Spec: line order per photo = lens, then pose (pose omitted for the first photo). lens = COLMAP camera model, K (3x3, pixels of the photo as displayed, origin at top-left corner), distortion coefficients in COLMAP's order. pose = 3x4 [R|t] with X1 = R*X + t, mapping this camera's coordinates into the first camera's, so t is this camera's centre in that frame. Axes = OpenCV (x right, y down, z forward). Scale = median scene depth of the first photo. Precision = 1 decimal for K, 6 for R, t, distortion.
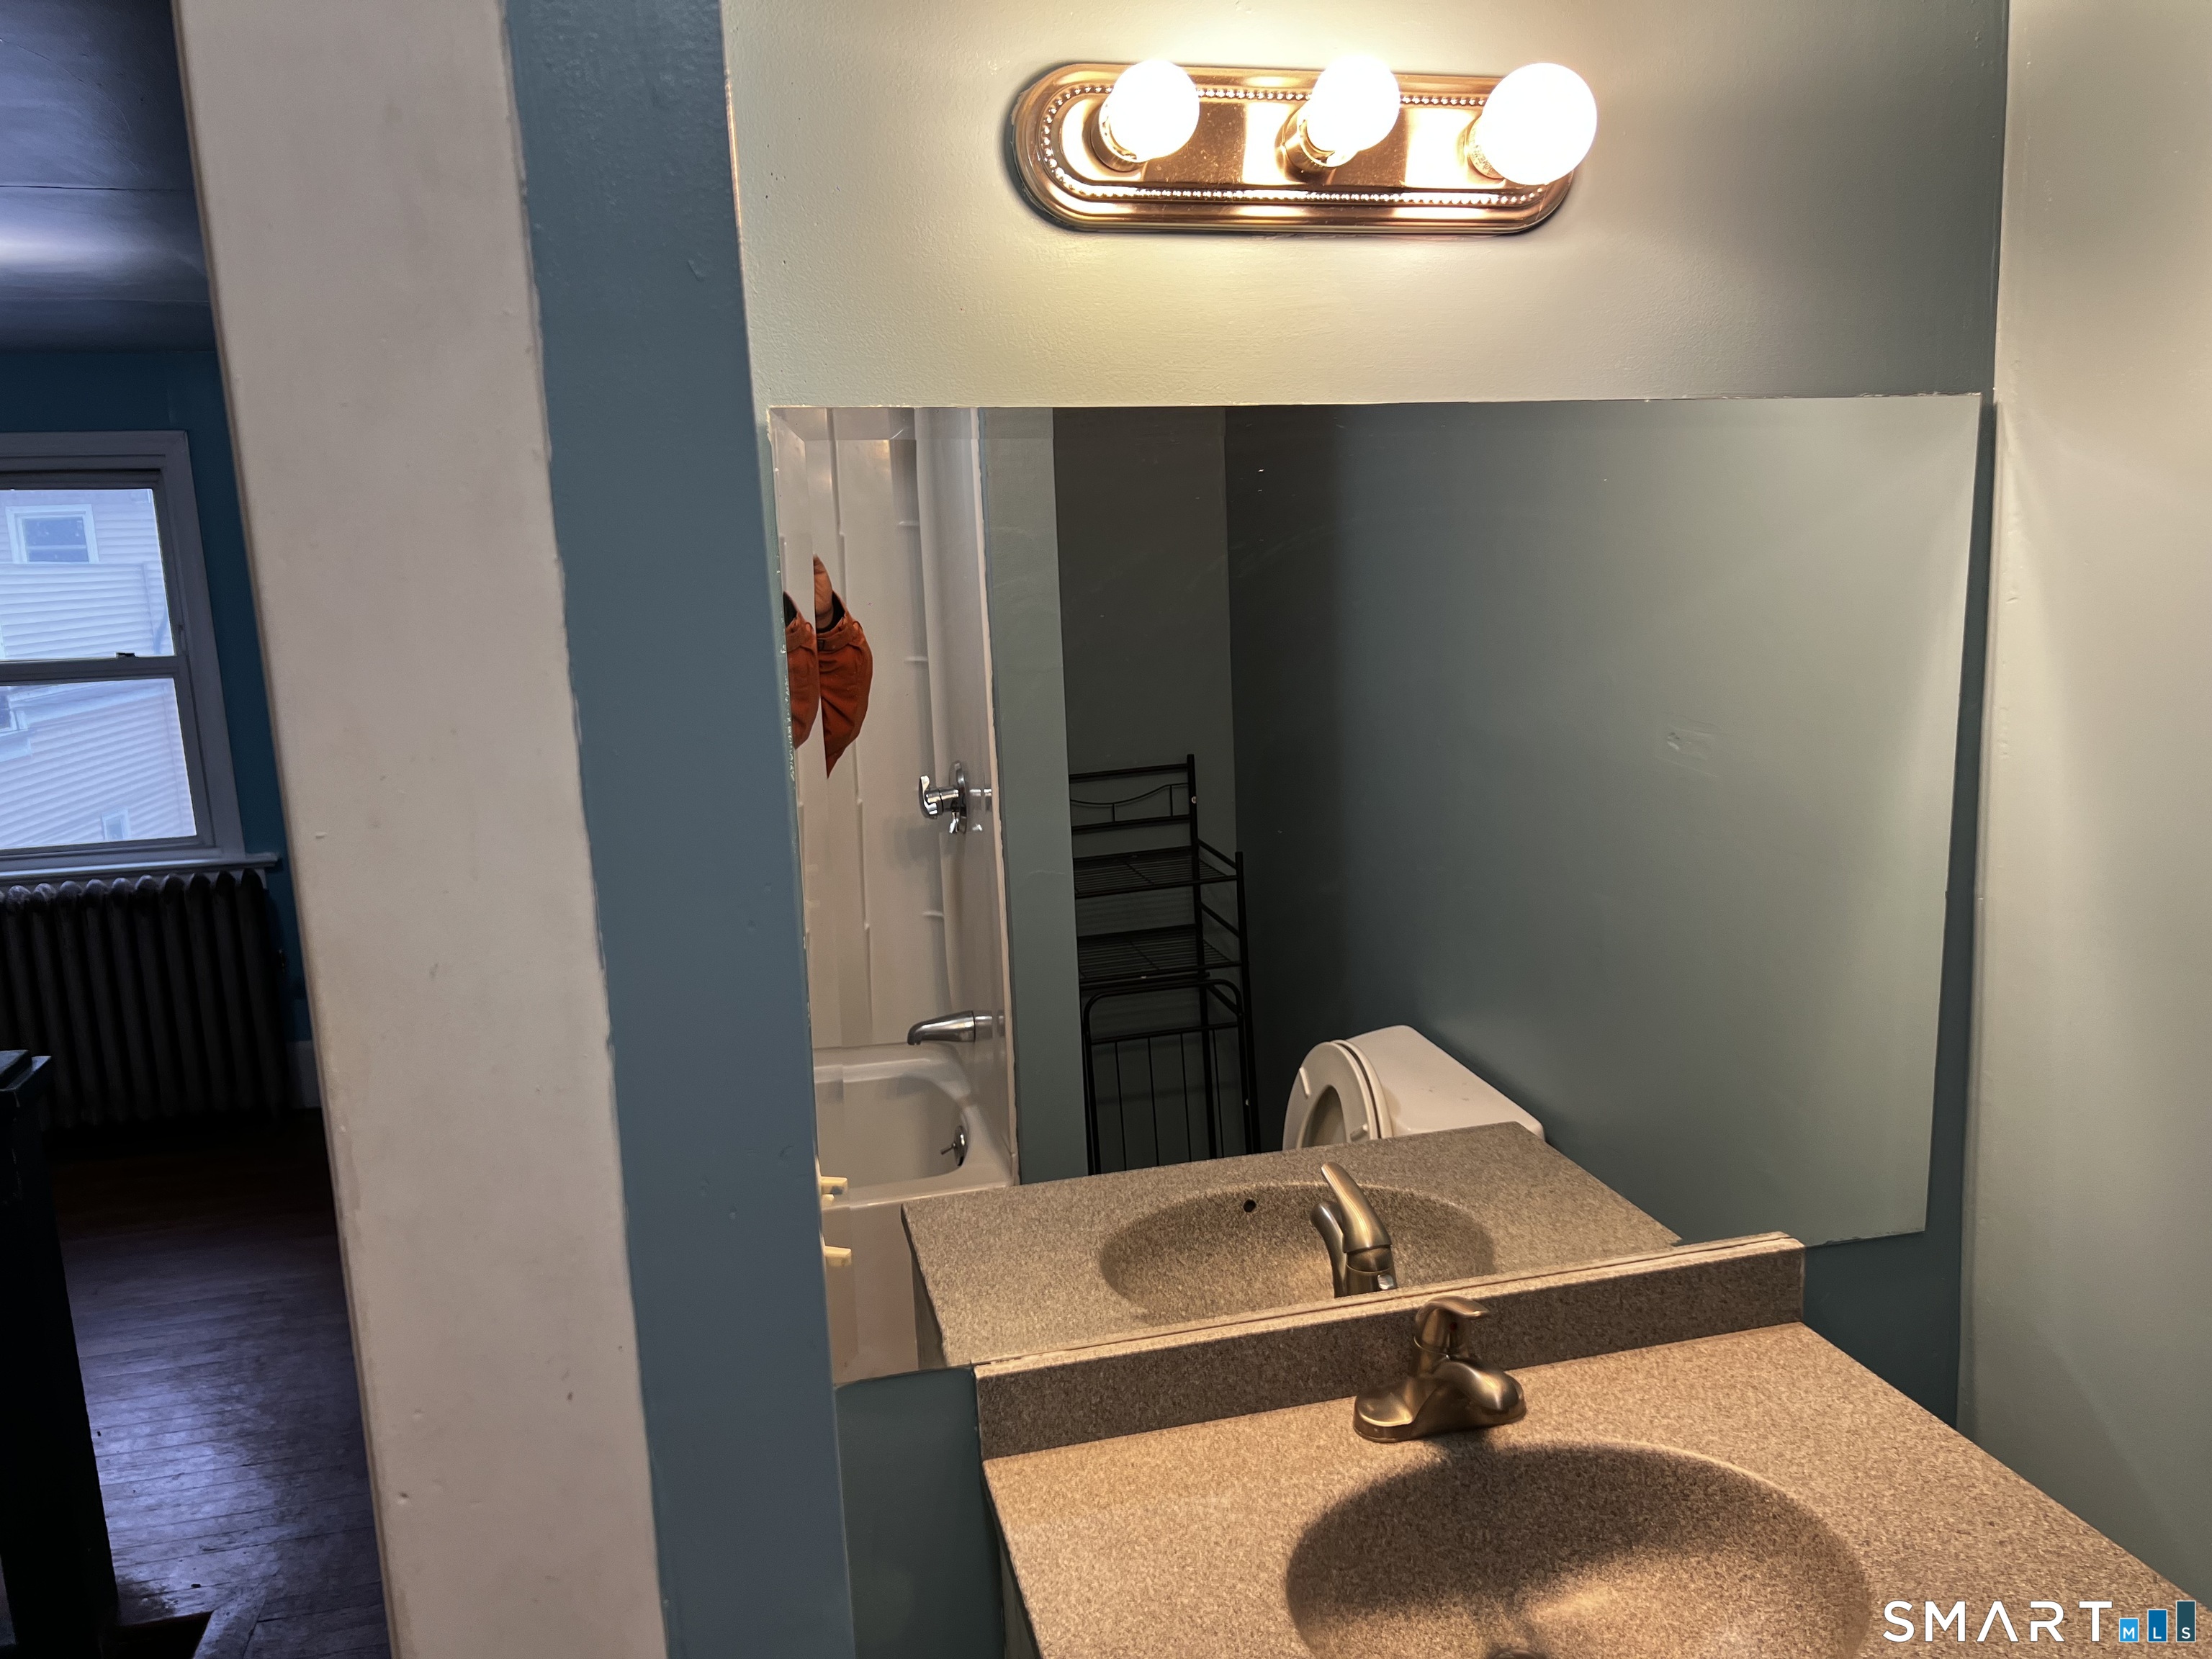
lens RADIAL K [[1642.5, 0, 1126.7], [0, 1642.5, 816.7], [0, 0, 1]] dist [0.033877, -0.037665]
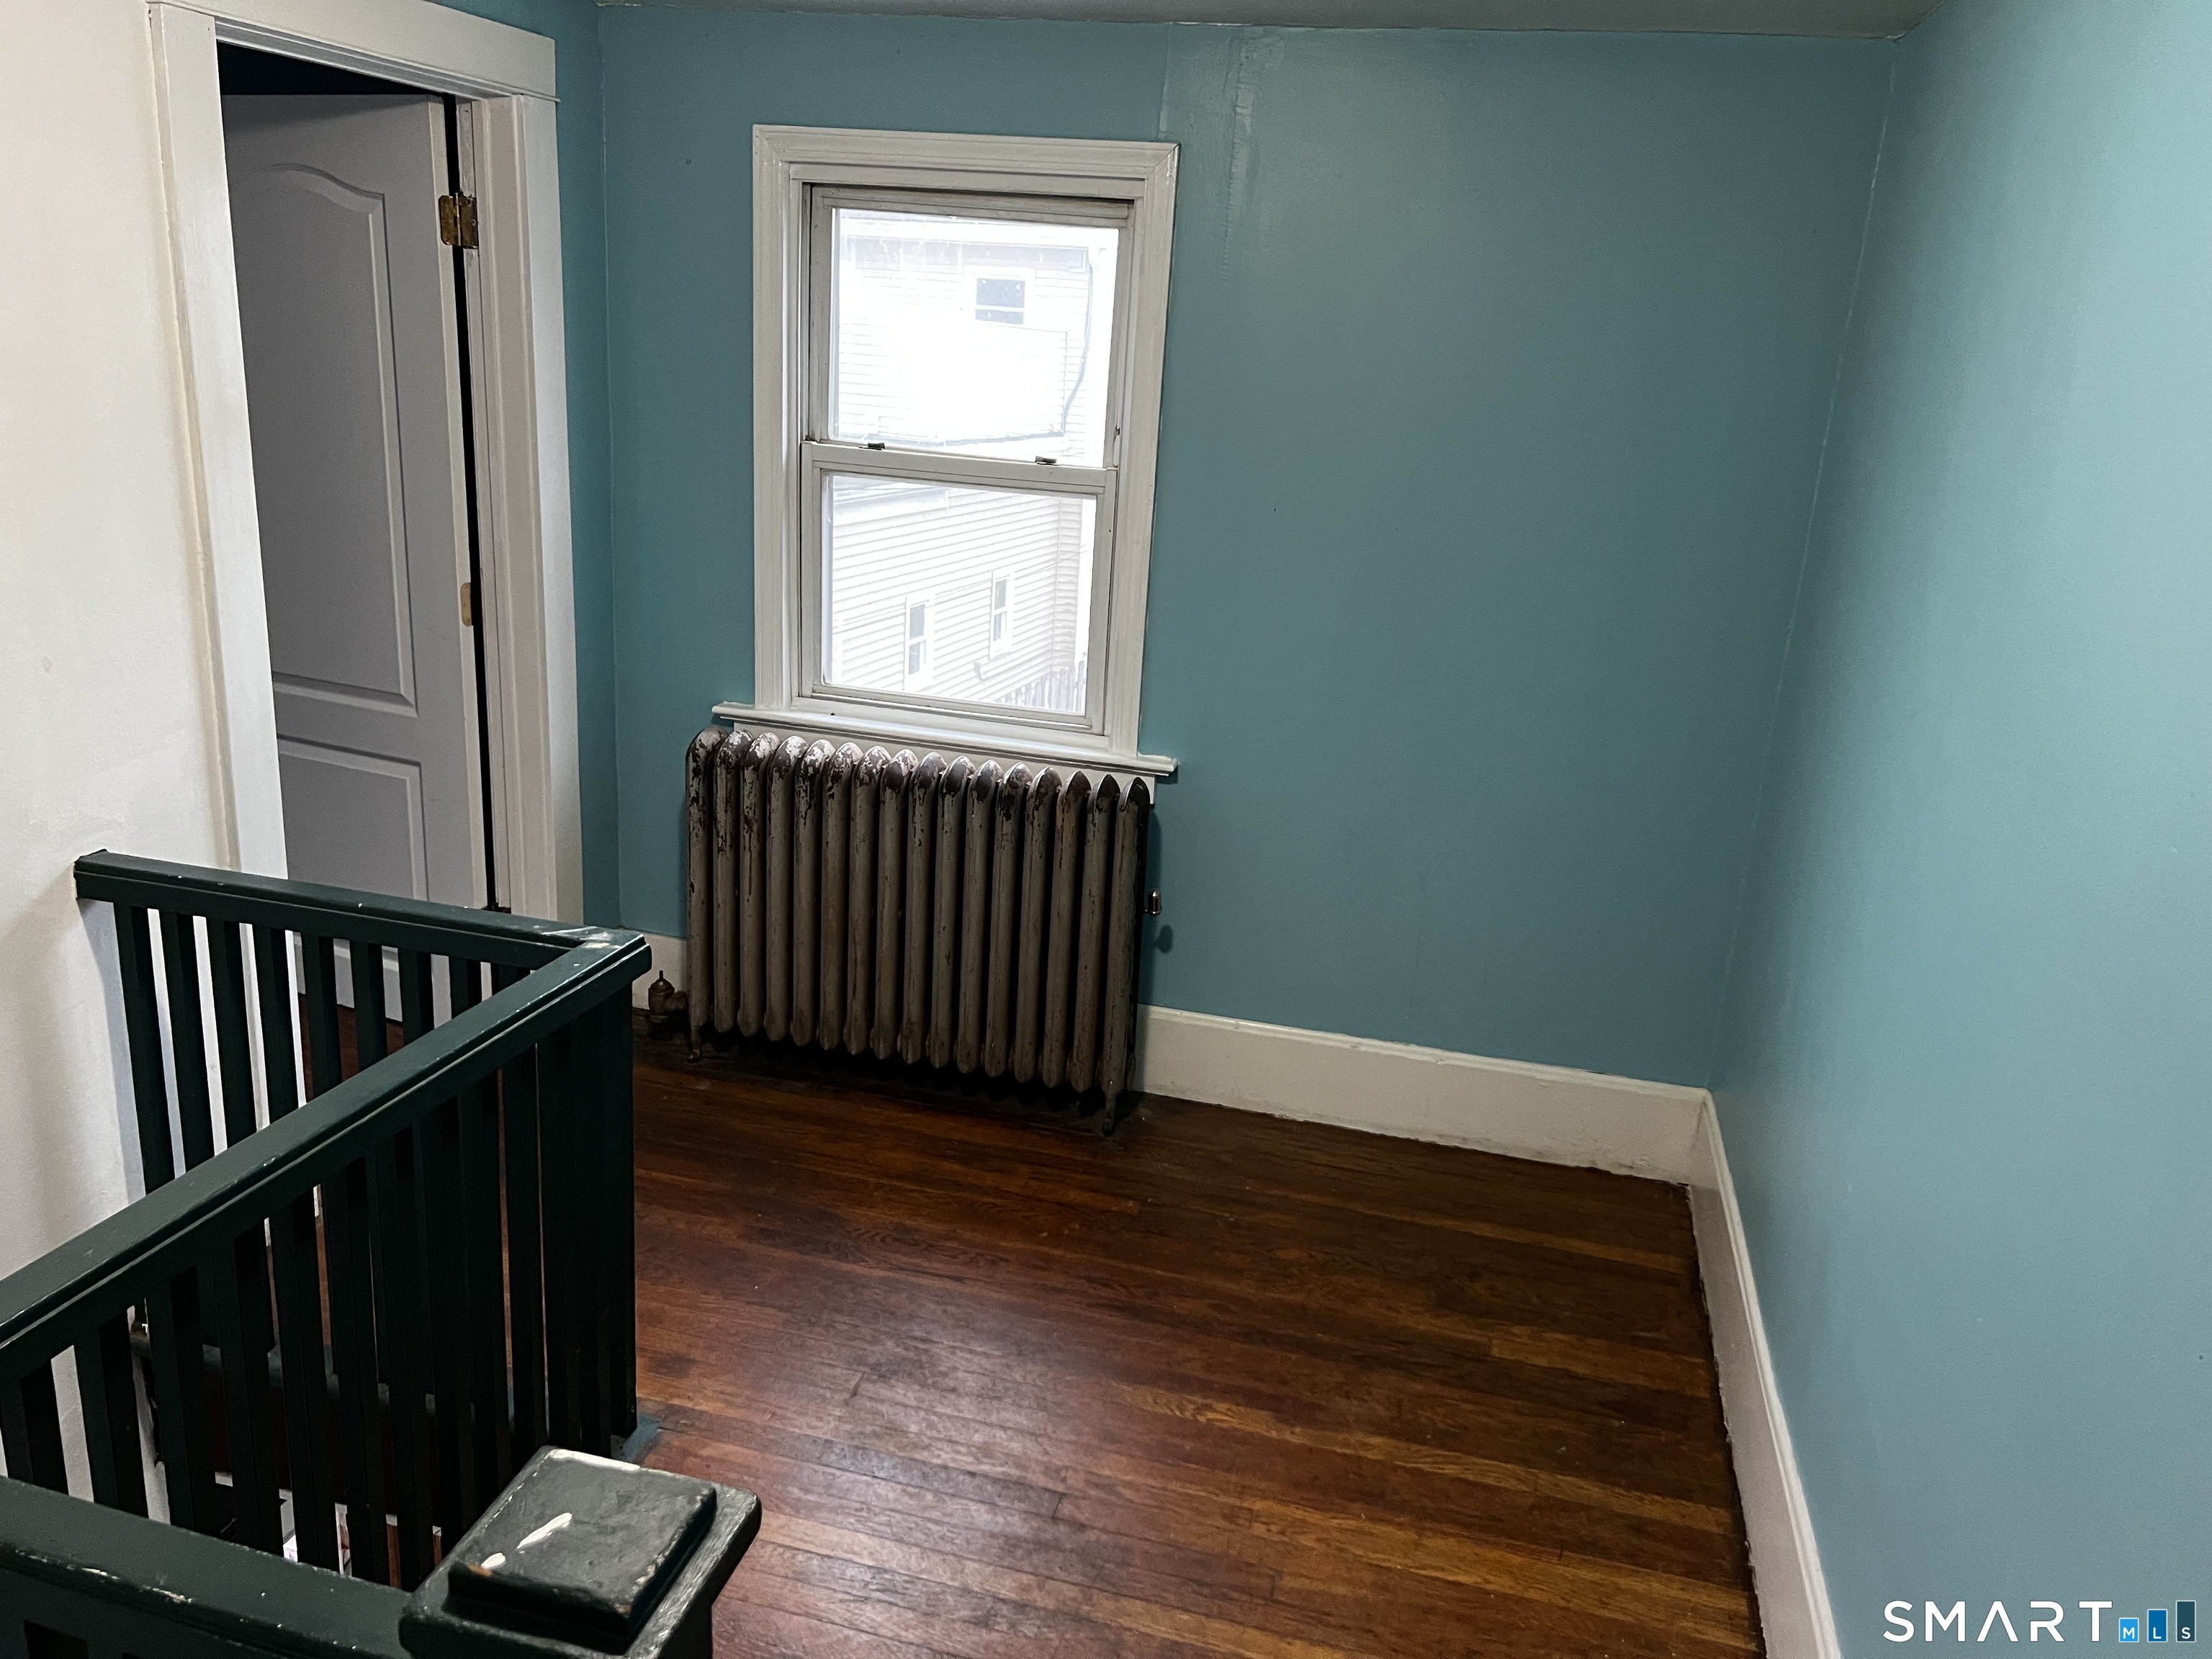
lens RADIAL K [[1642.5, 0, 1106.8], [0, 1642.5, 851.8], [0, 0, 1]] dist [0.033877, -0.037665]
pose [[0.868926, 0.233999, -0.436134, -0.223397], [-0.178156, 0.969988, 0.165482, -0.055644], [0.461767, -0.066092, 0.884536, 0.356157]]
